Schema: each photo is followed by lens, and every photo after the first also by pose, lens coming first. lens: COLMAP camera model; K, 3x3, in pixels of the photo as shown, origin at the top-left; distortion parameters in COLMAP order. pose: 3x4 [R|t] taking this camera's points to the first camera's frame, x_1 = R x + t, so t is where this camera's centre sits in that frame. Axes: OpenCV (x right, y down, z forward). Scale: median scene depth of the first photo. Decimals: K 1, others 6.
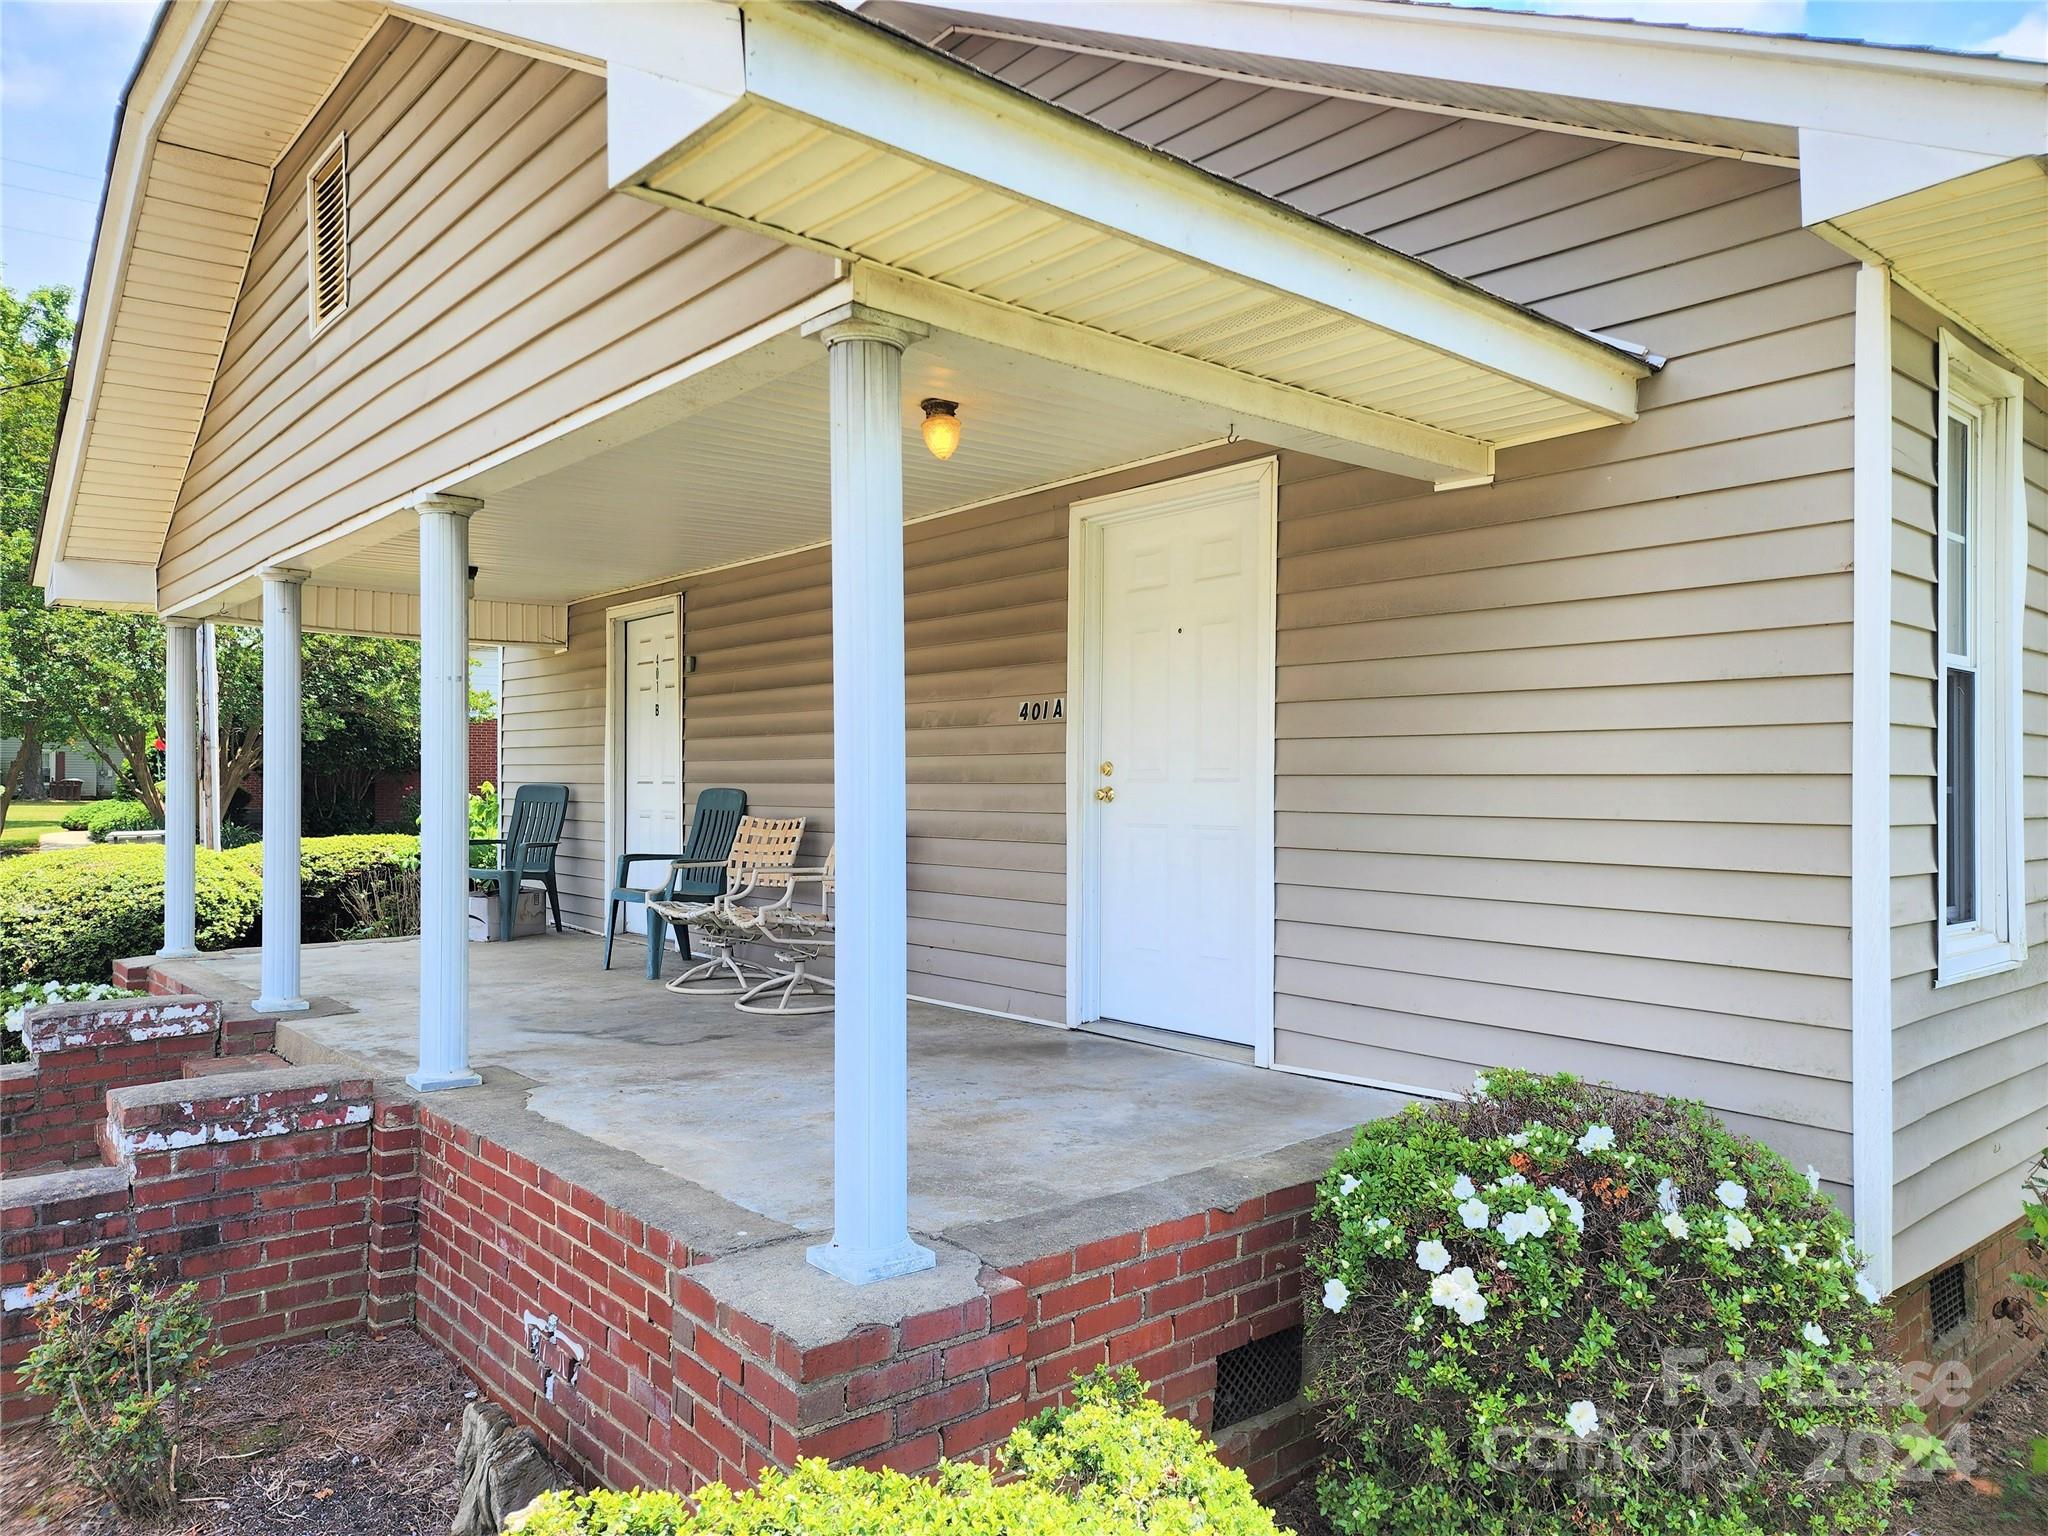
lens RADIAL K [[1364.6, 0, 1034.7], [0, 1364.6, 775.7], [0, 0, 1]] dist [0.085677, -0.001067]
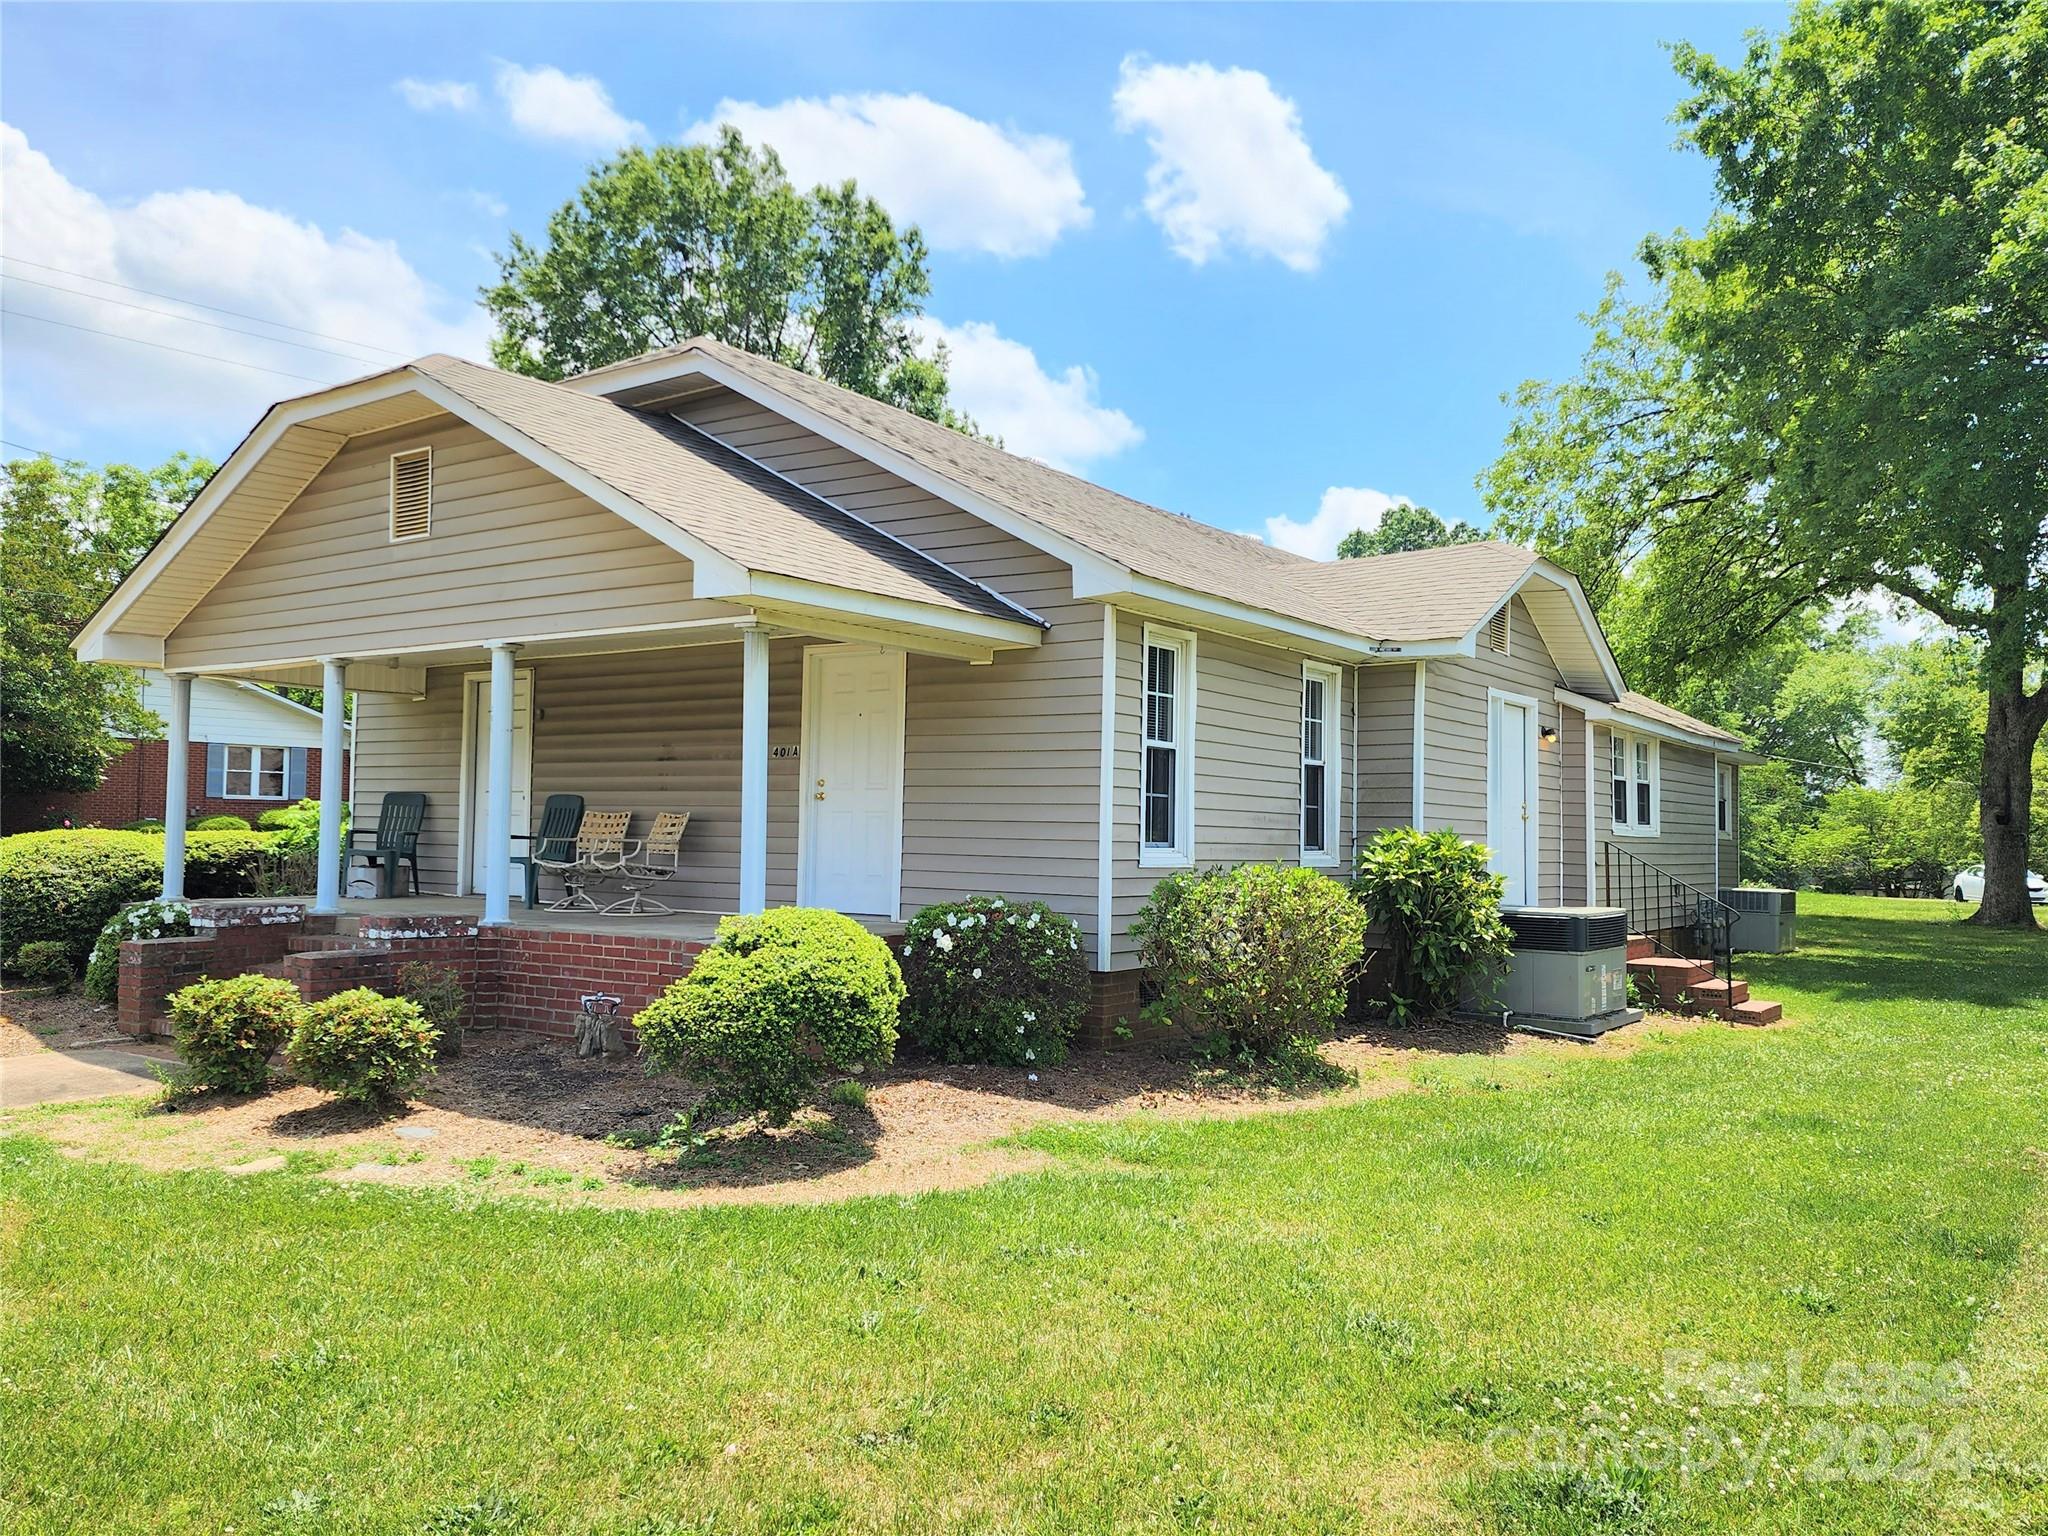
lens RADIAL K [[1364.6, 0, 1034.7], [0, 1364.6, 775.7], [0, 0, 1]] dist [0.085677, -0.001067]
pose [[0.971580, 0.022595, 0.235631, -0.116720], [-0.016002, 0.999426, -0.029855, 0.039741], [-0.236170, 0.025236, 0.971384, -1.019920]]
